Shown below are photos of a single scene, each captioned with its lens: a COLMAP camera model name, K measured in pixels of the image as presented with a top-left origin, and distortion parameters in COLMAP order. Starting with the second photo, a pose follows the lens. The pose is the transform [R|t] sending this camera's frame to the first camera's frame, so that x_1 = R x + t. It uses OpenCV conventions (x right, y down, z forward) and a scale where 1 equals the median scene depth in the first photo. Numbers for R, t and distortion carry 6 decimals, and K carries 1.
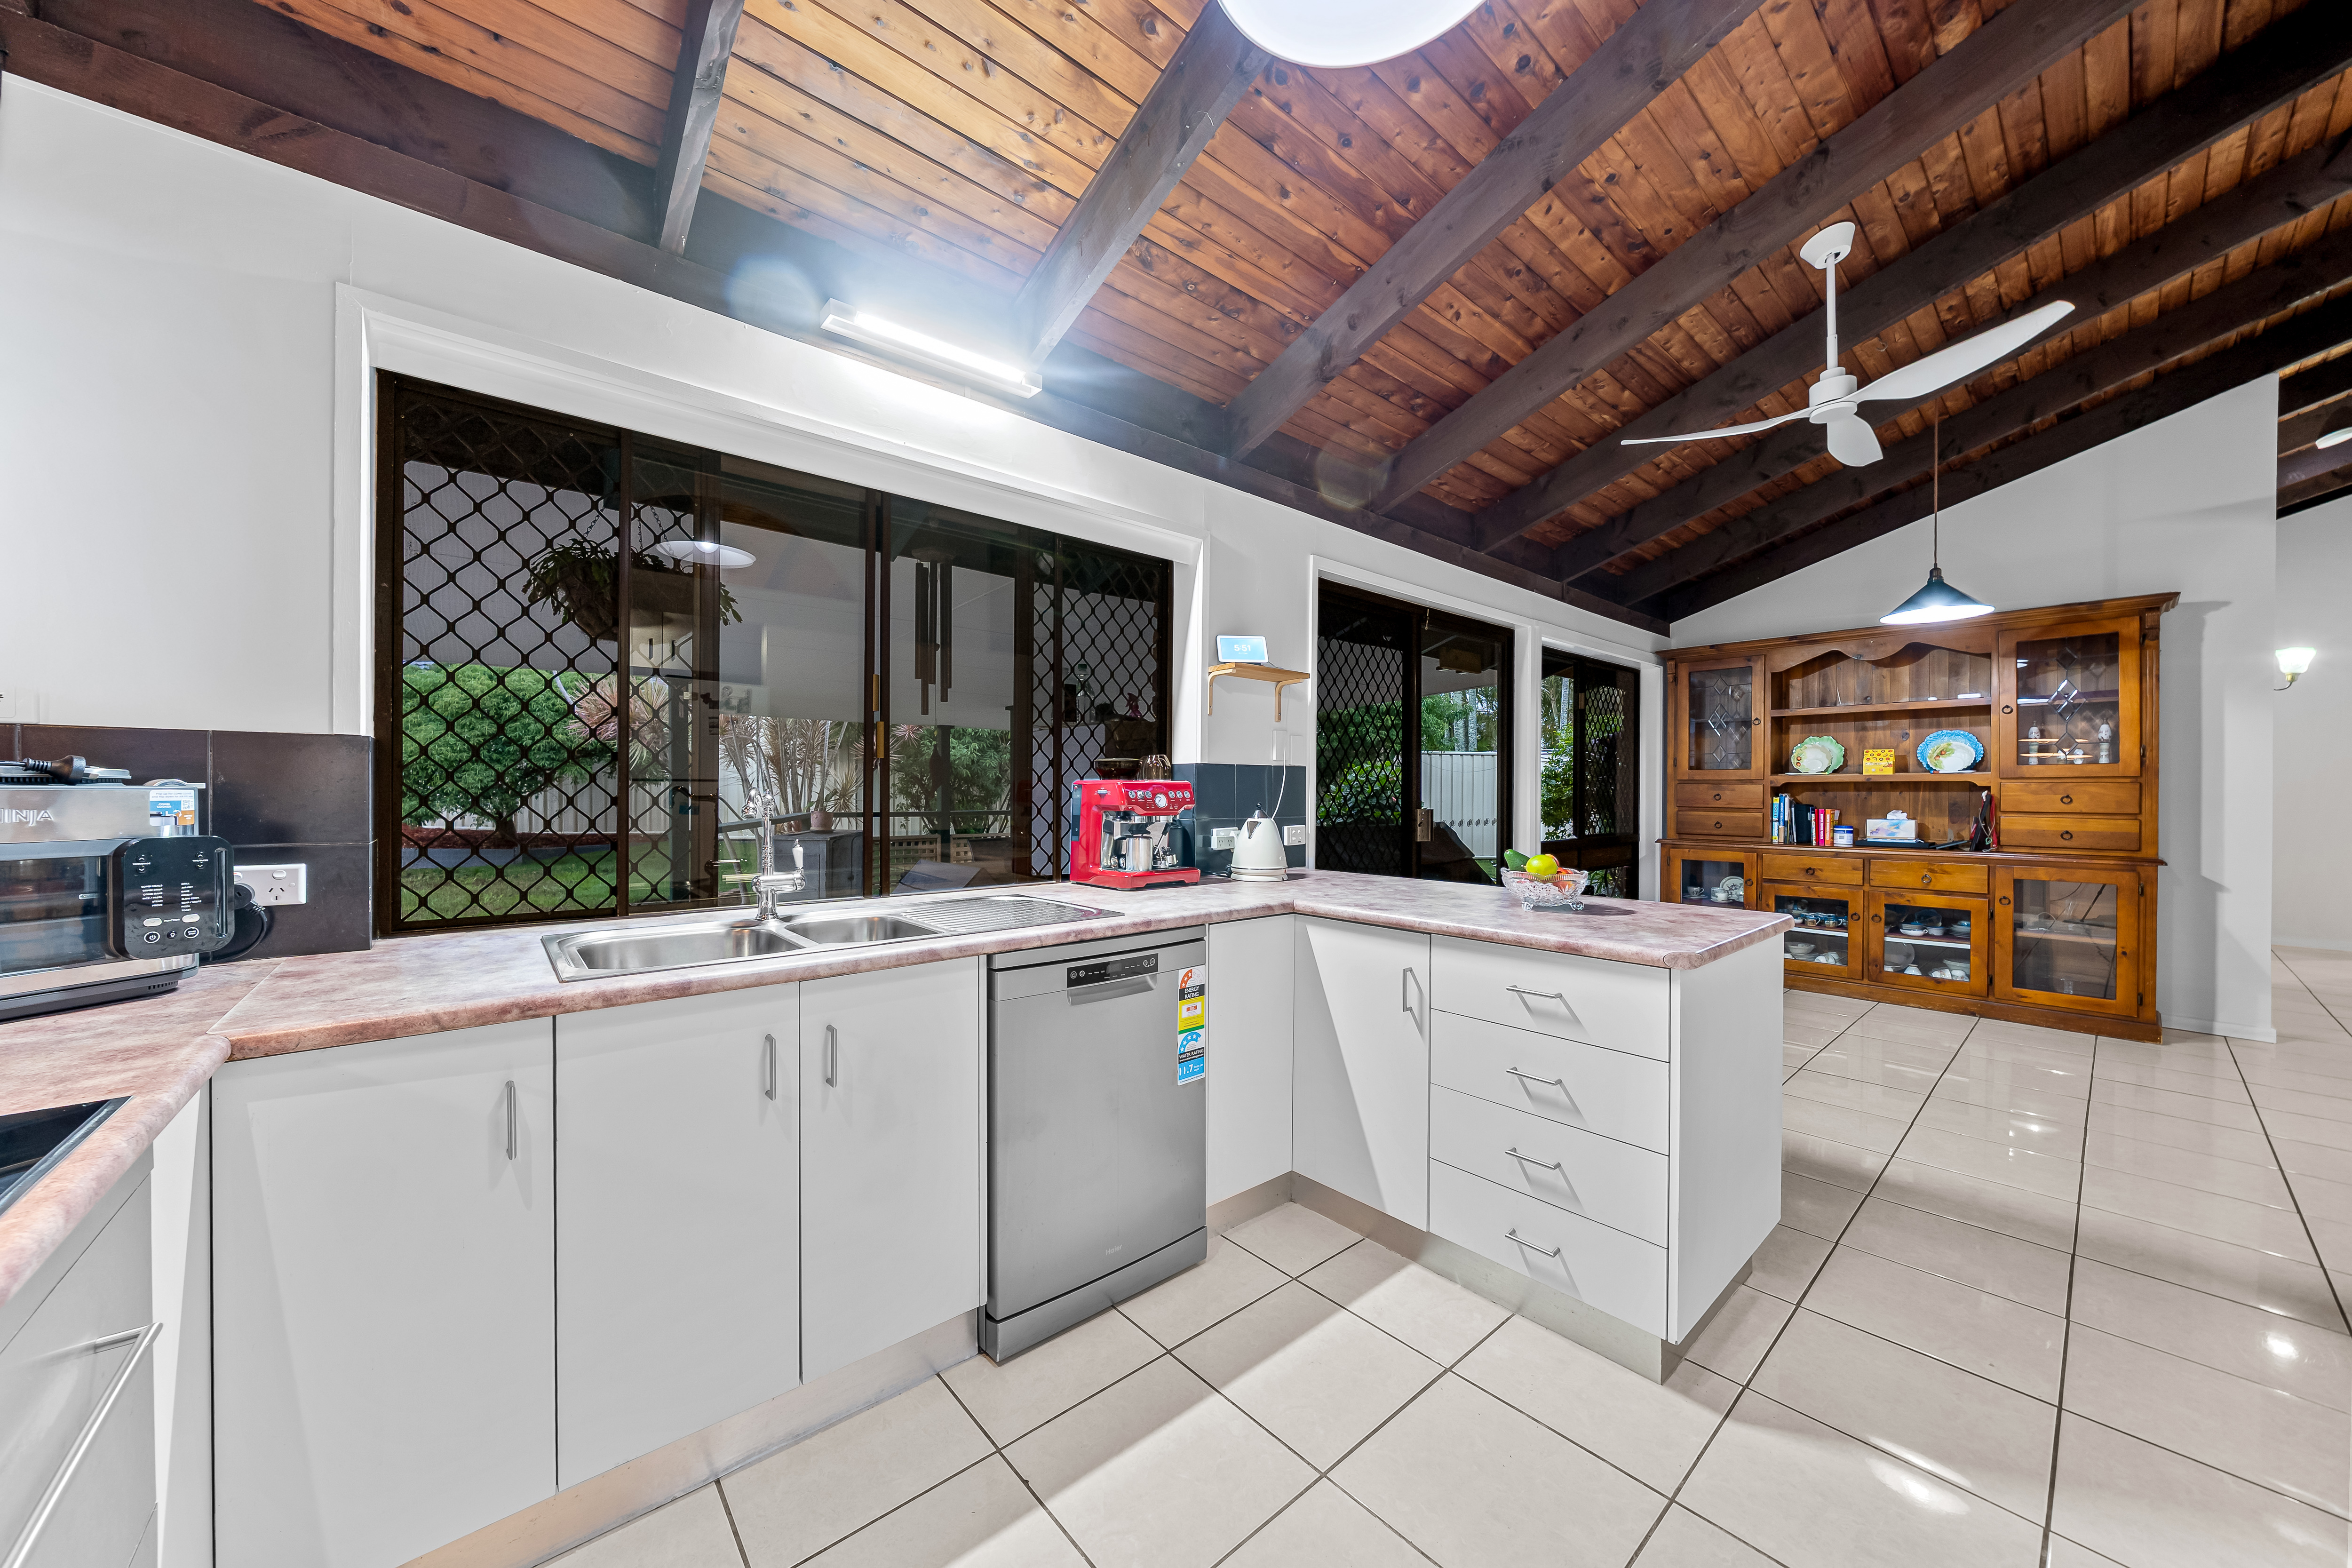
lens RADIAL K [[820.2, 0, 1125.8], [0, 820.2, 794.0], [0, 0, 1]] dist [0.000313, 0.000008]
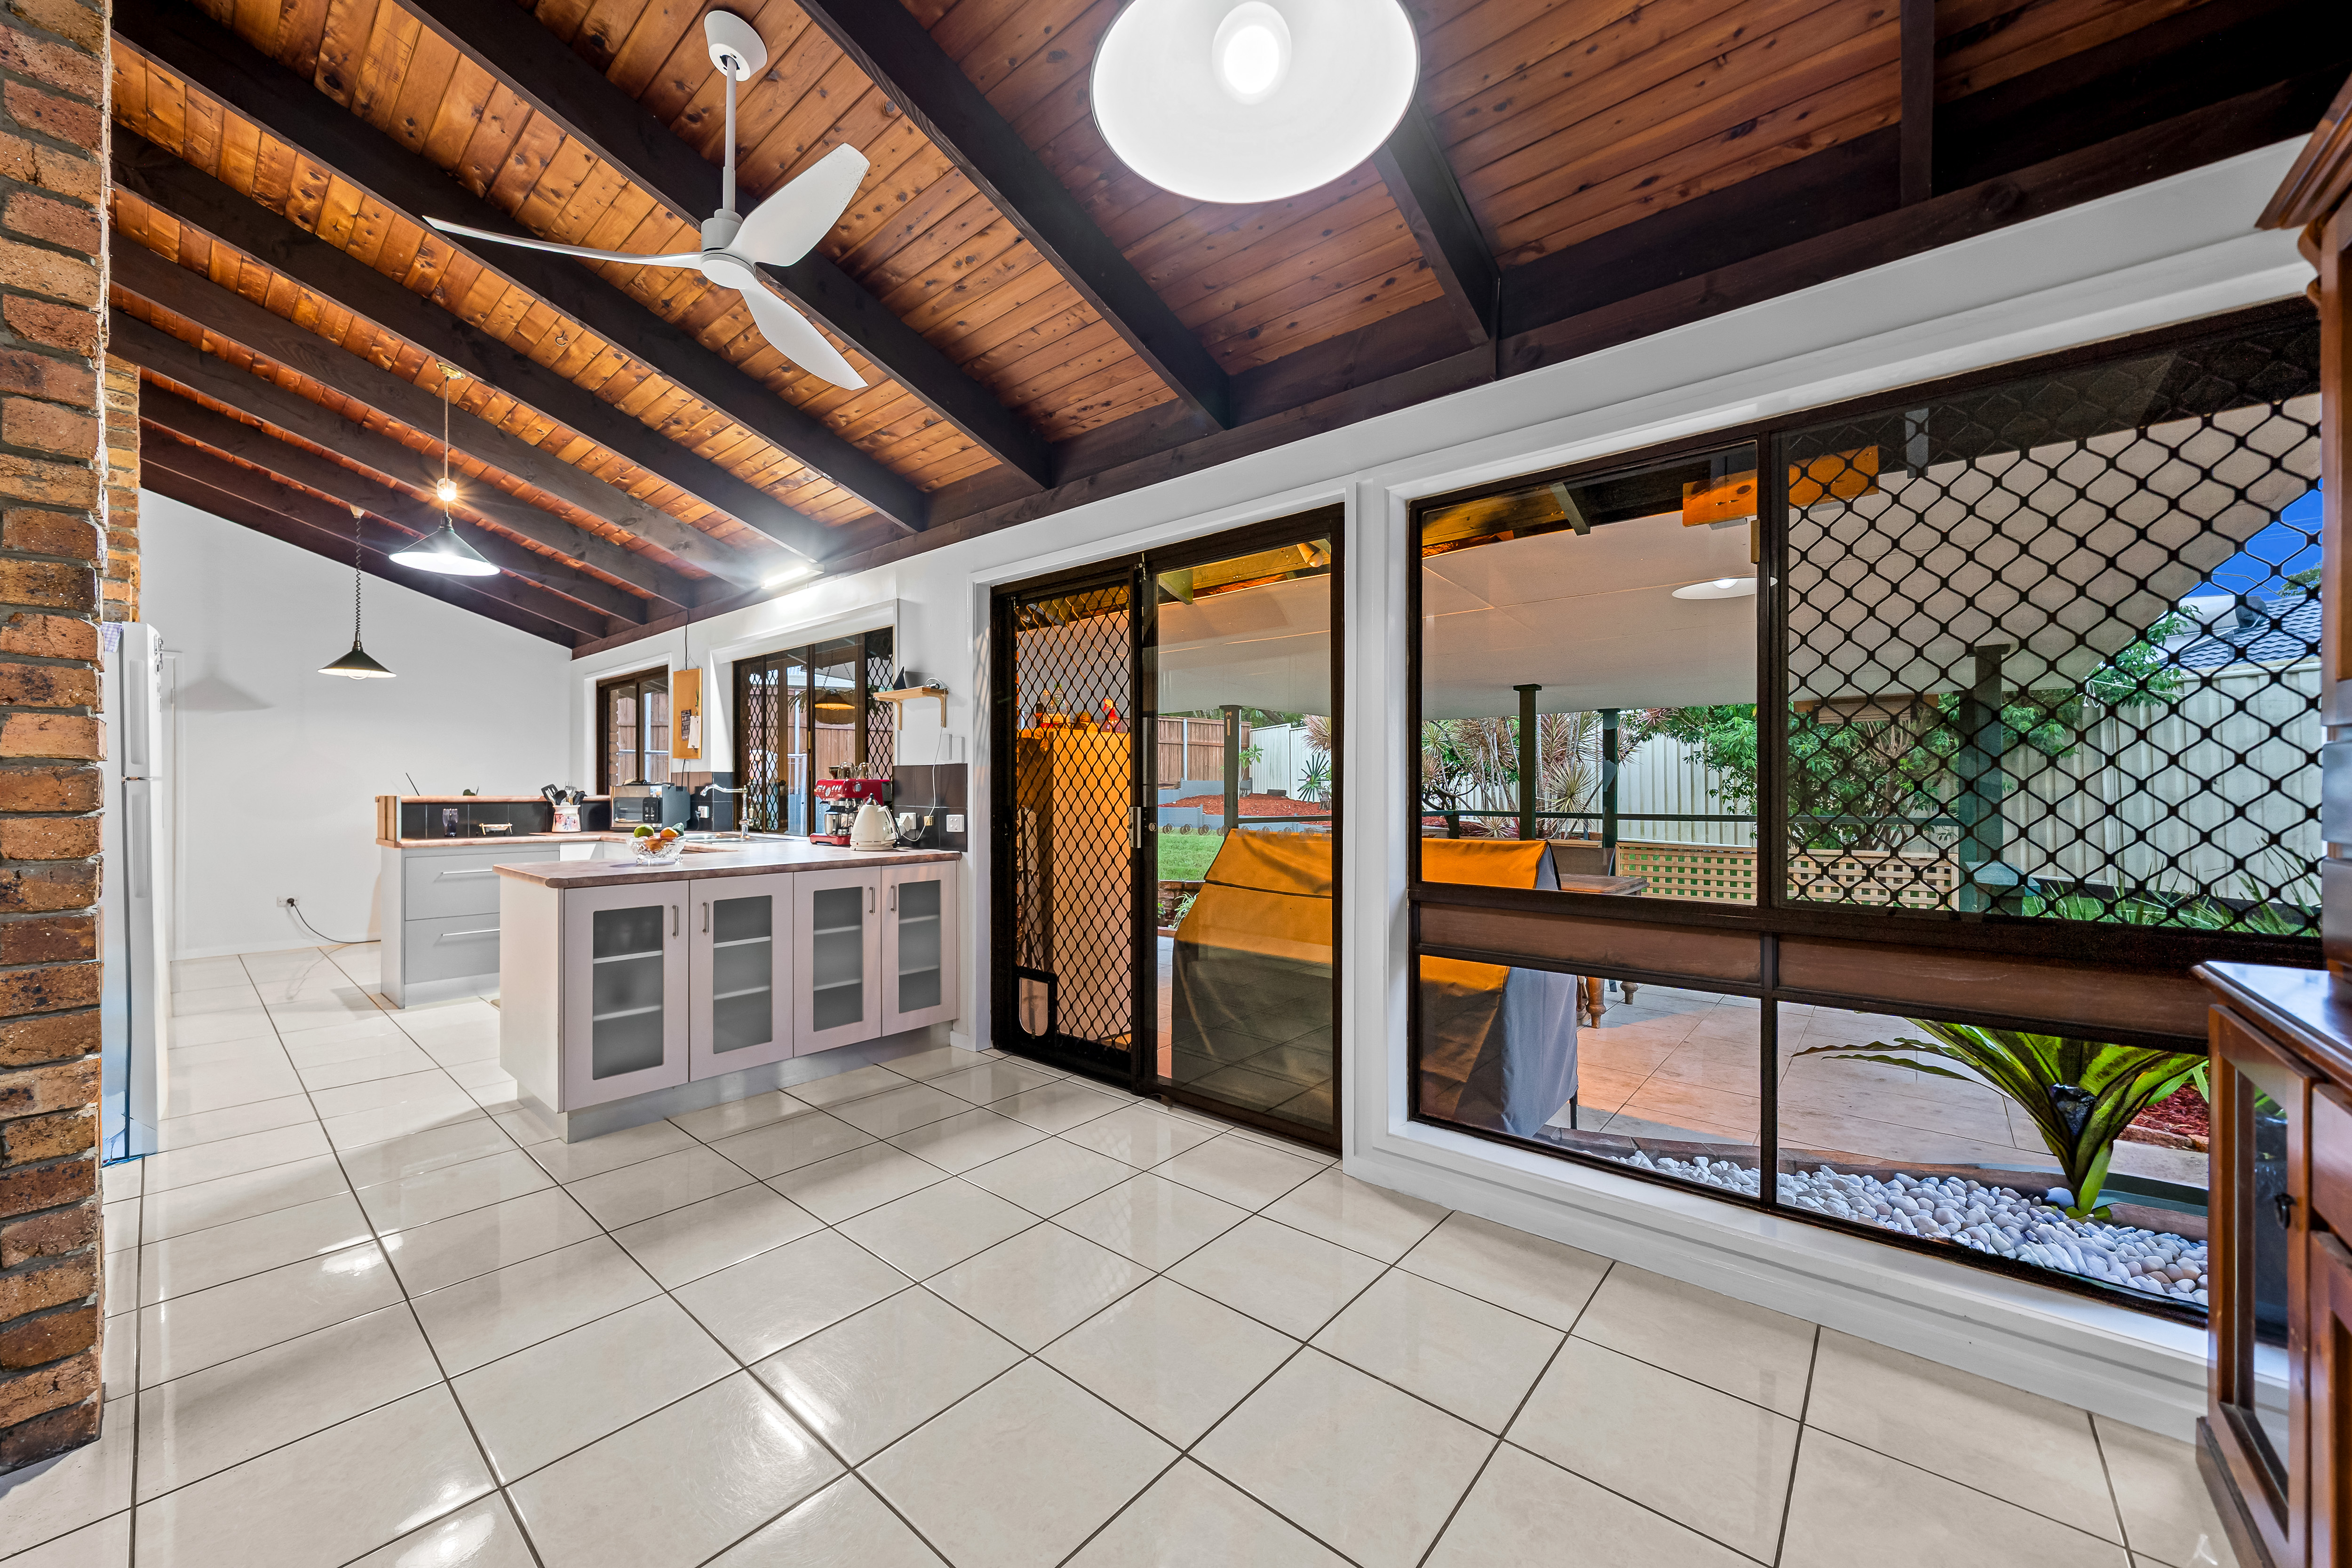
lens RADIAL K [[869.3, 0, 1173.5], [0, 869.3, 797.9], [0, 0, 1]] dist [0.000511, 0.000159]
pose [[0.182110, 0.004988, -0.983266, 2.432231], [-0.007260, 0.999967, 0.003728, 0.011842], [0.983251, 0.006460, 0.182140, 1.778046]]
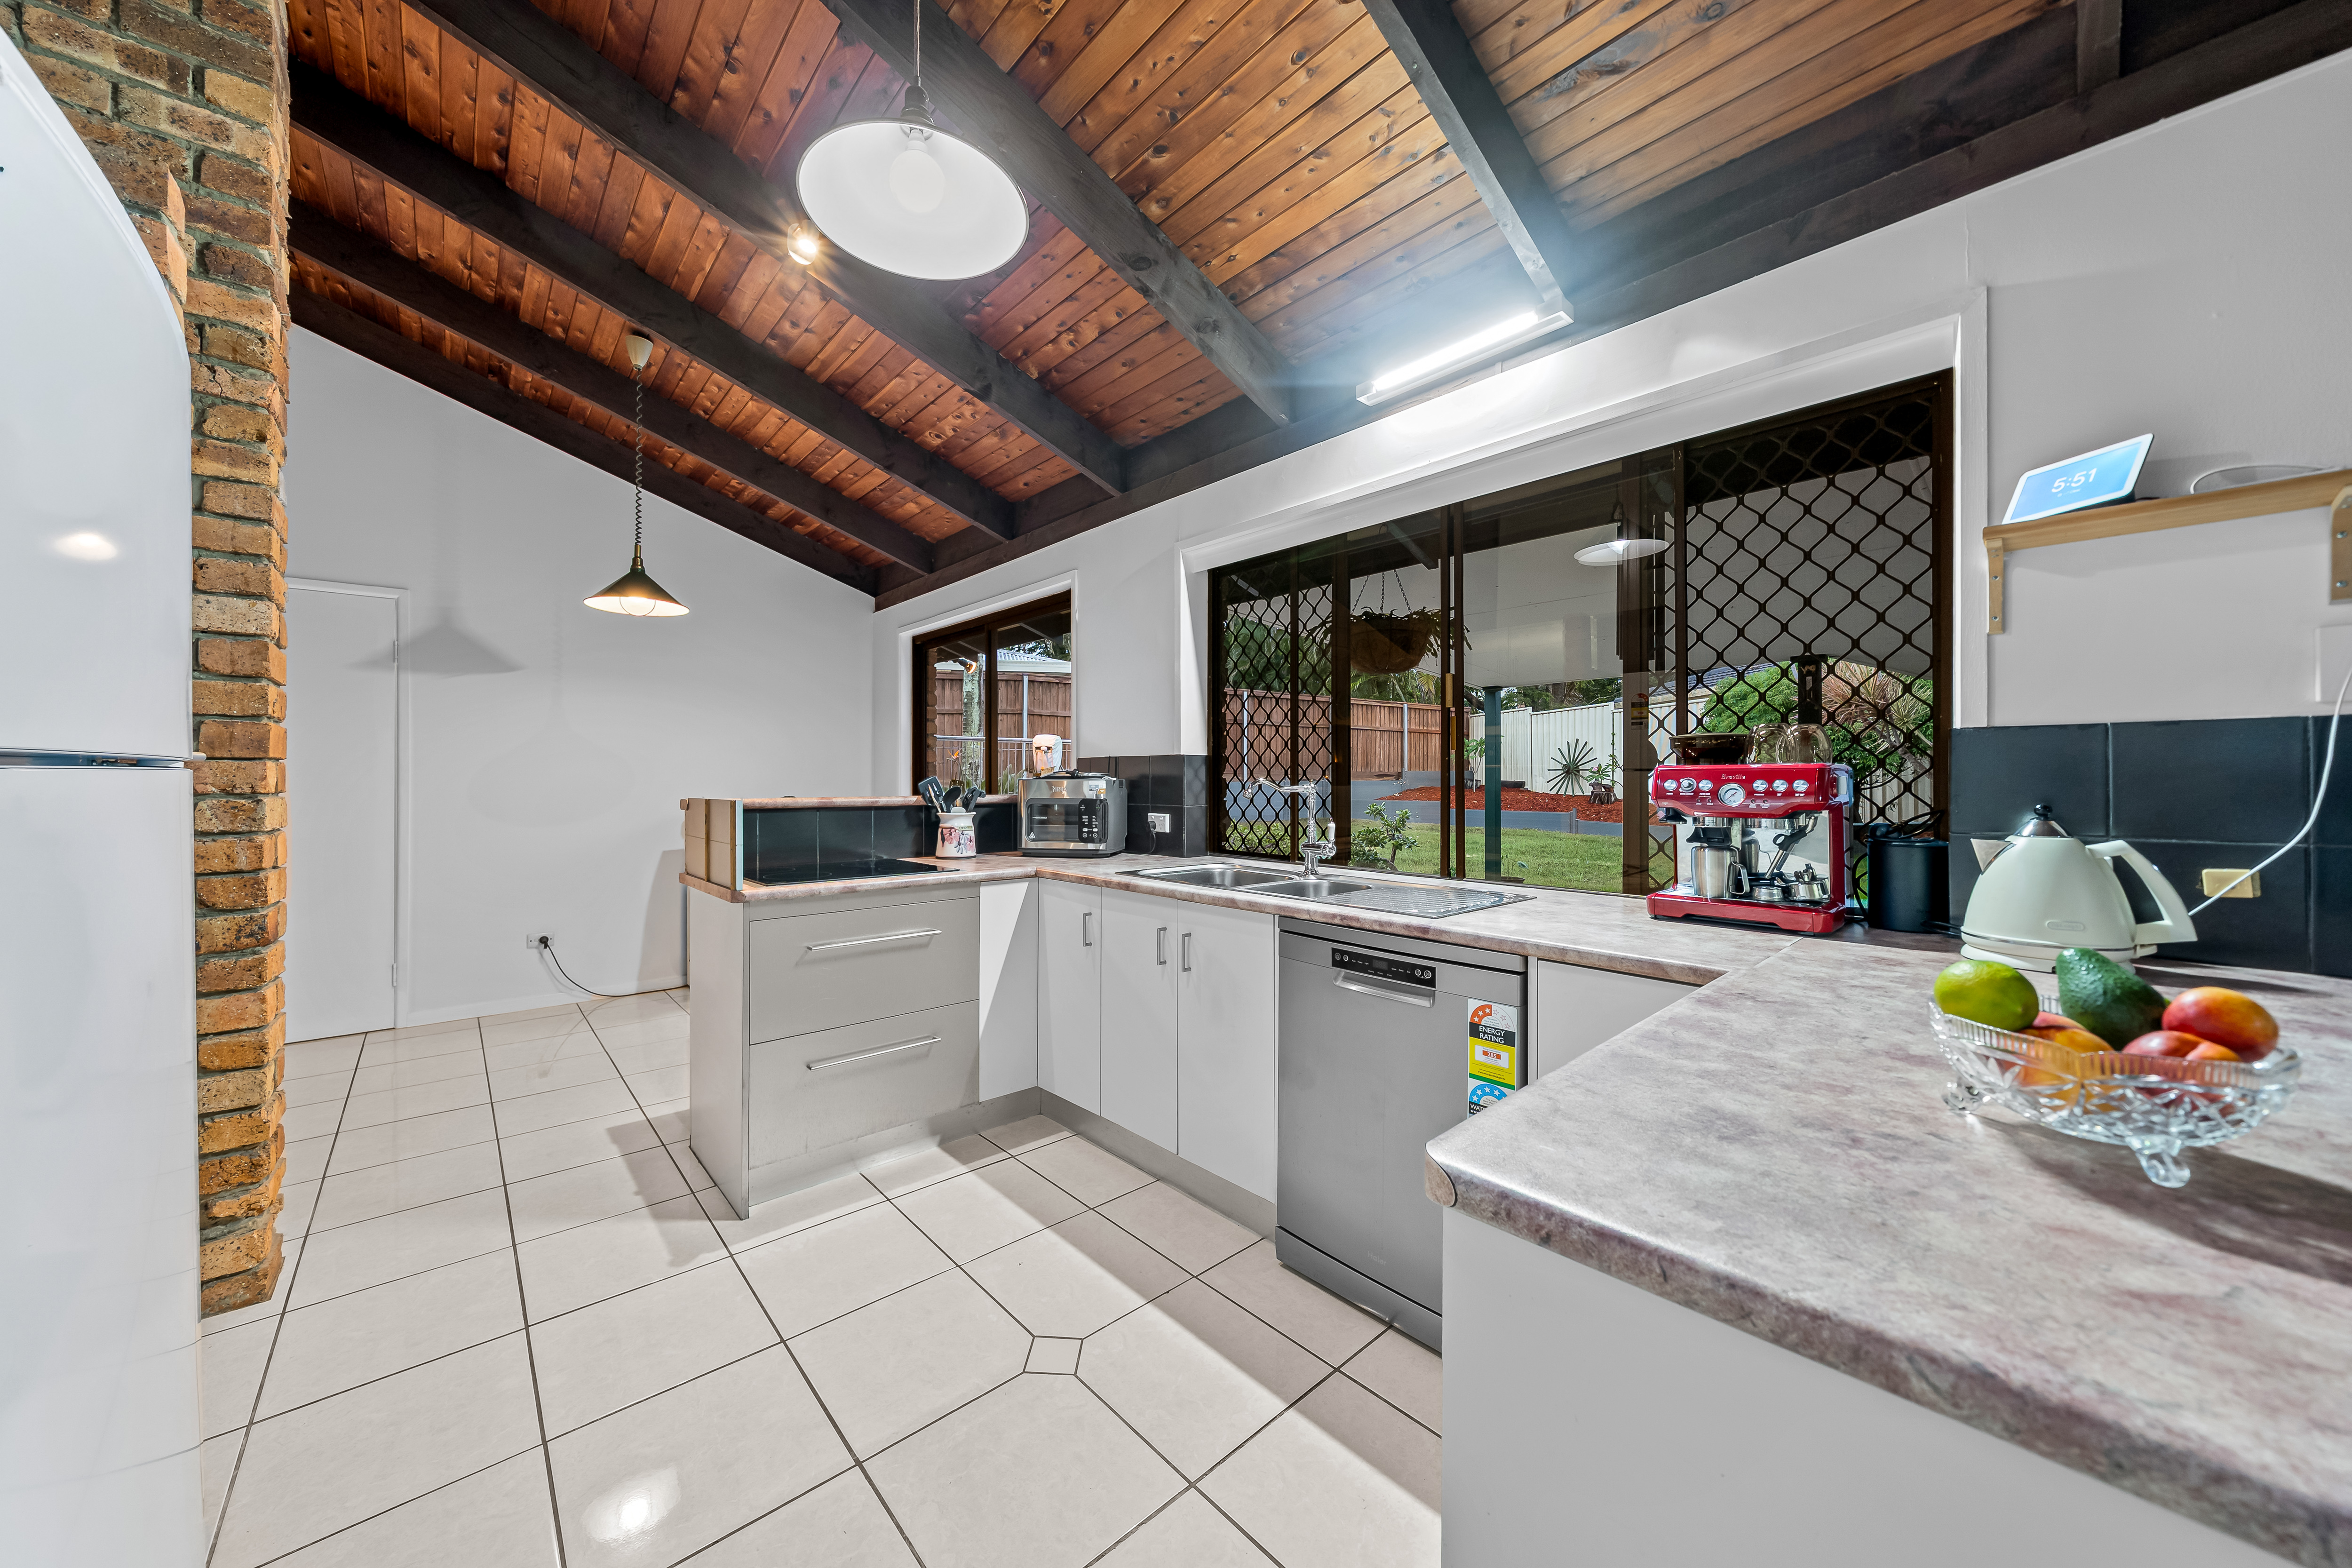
lens RADIAL K [[815.1, 0, 1176.0], [0, 815.1, 784.0], [0, 0, 1]] dist [0.000333, -0.000051]
pose [[0.054149, 0.001020, -0.998532, 0.883956], [-0.007165, 0.999974, 0.000633, 0.002221], [0.998507, 0.007120, 0.054155, 0.680542]]
